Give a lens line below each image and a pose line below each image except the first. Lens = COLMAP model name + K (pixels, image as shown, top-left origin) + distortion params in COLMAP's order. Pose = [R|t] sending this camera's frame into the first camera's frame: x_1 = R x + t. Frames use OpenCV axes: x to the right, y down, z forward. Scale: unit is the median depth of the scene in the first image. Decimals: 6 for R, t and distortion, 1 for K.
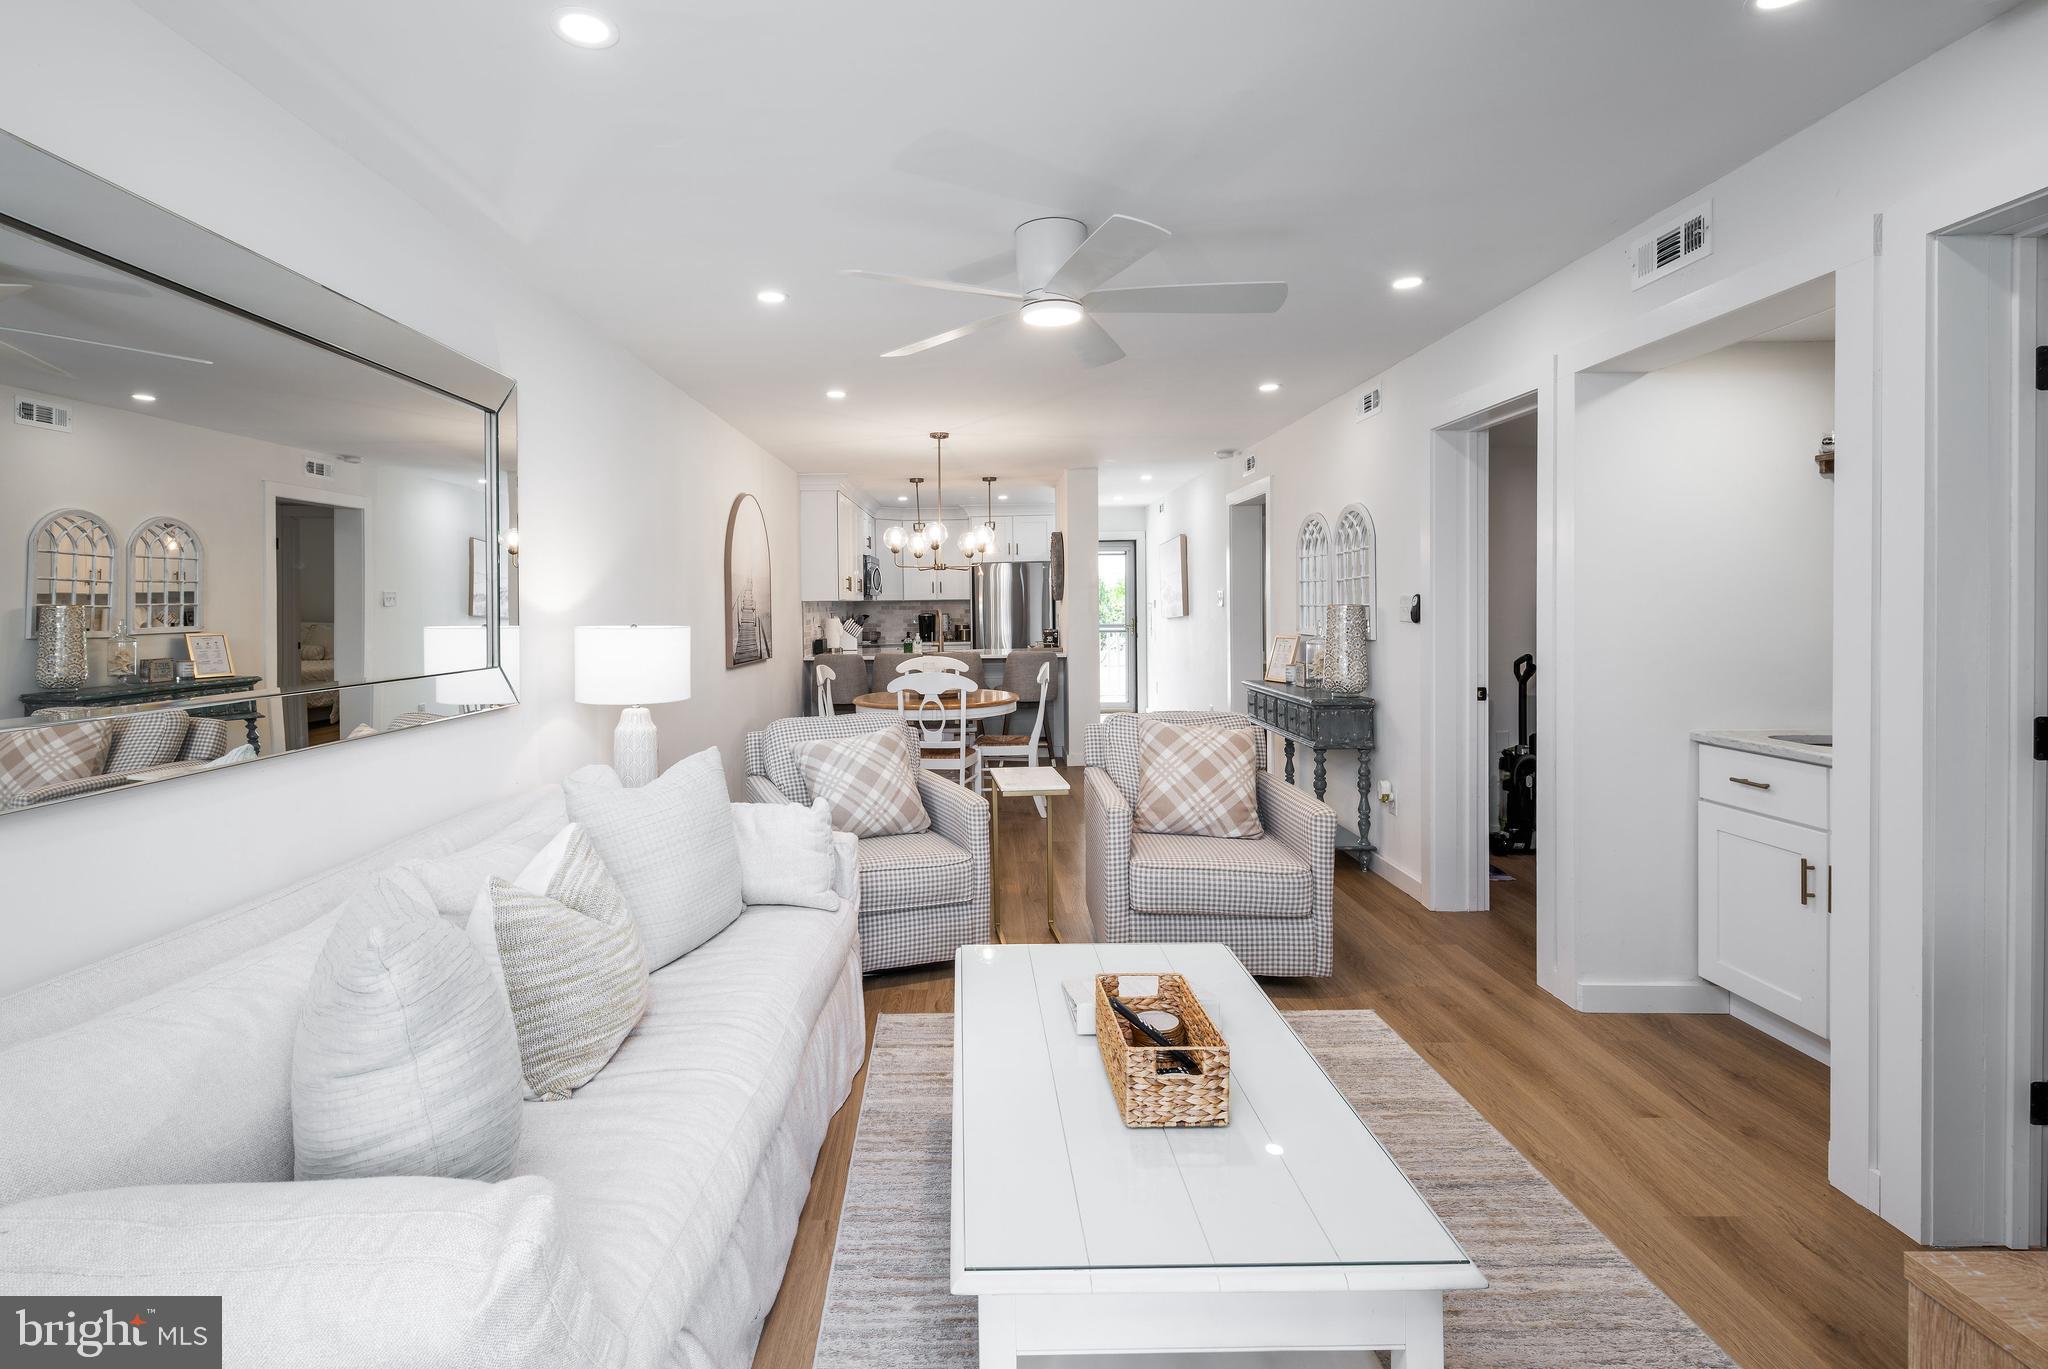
lens RADIAL K [[952.3, 0, 952.4], [0, 952.3, 608.4], [0, 0, 1]] dist [0.001737, -0.000002]
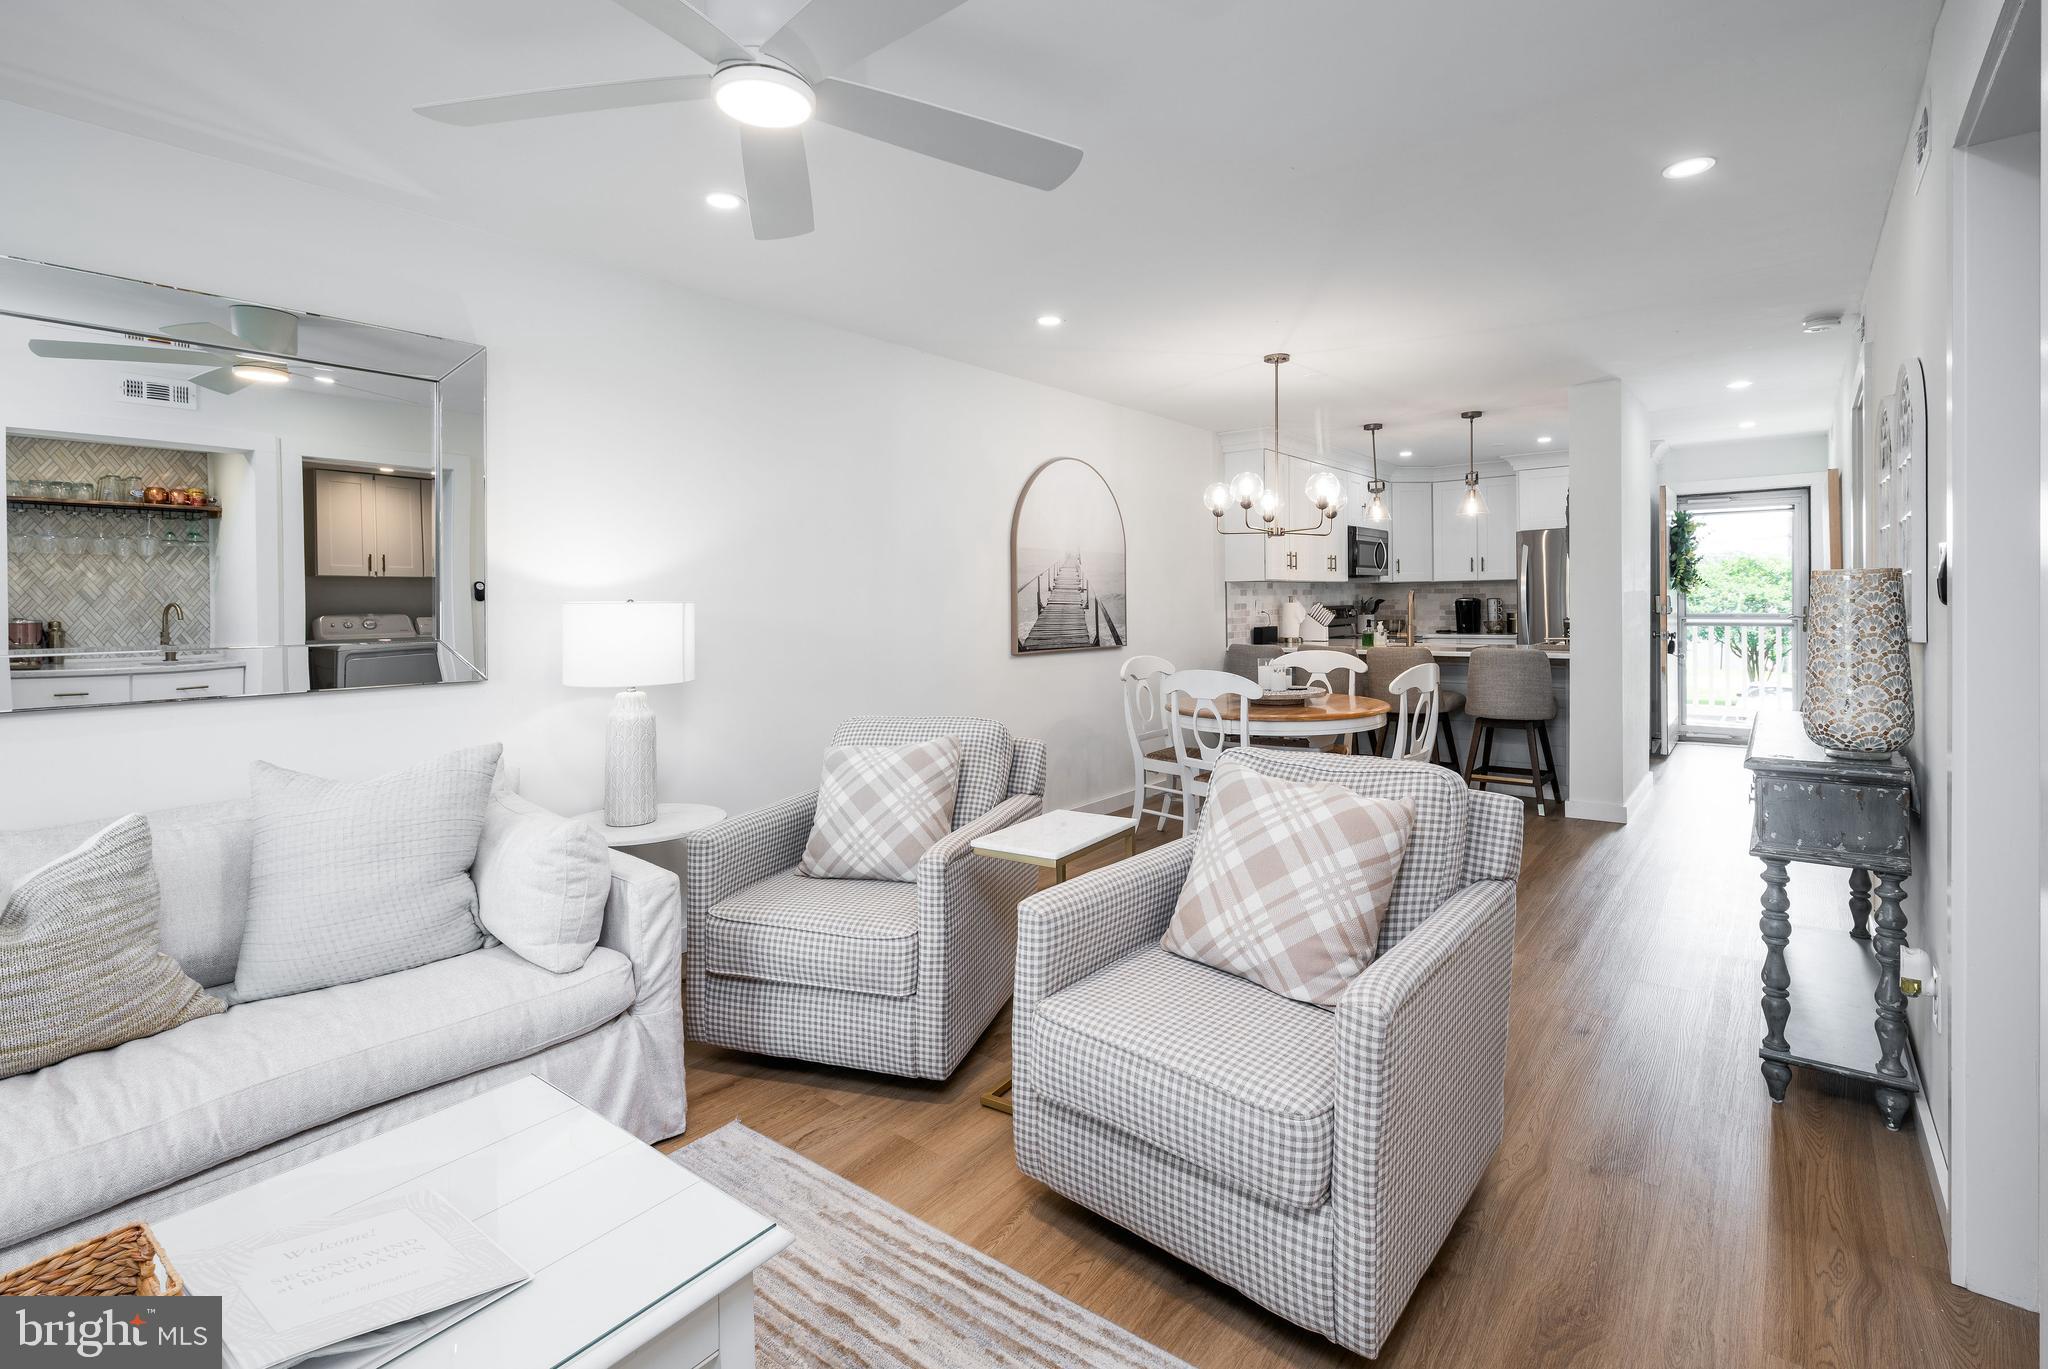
lens RADIAL K [[941.1, 0, 1059.2], [0, 941.1, 606.6], [0, 0, 1]] dist [0.010206, -0.000050]
pose [[0.807742, 0.005950, -0.589506, 0.208530], [0.000390, 0.999943, 0.010627, 0.005861], [0.589536, -0.008814, 0.807694, 0.208279]]
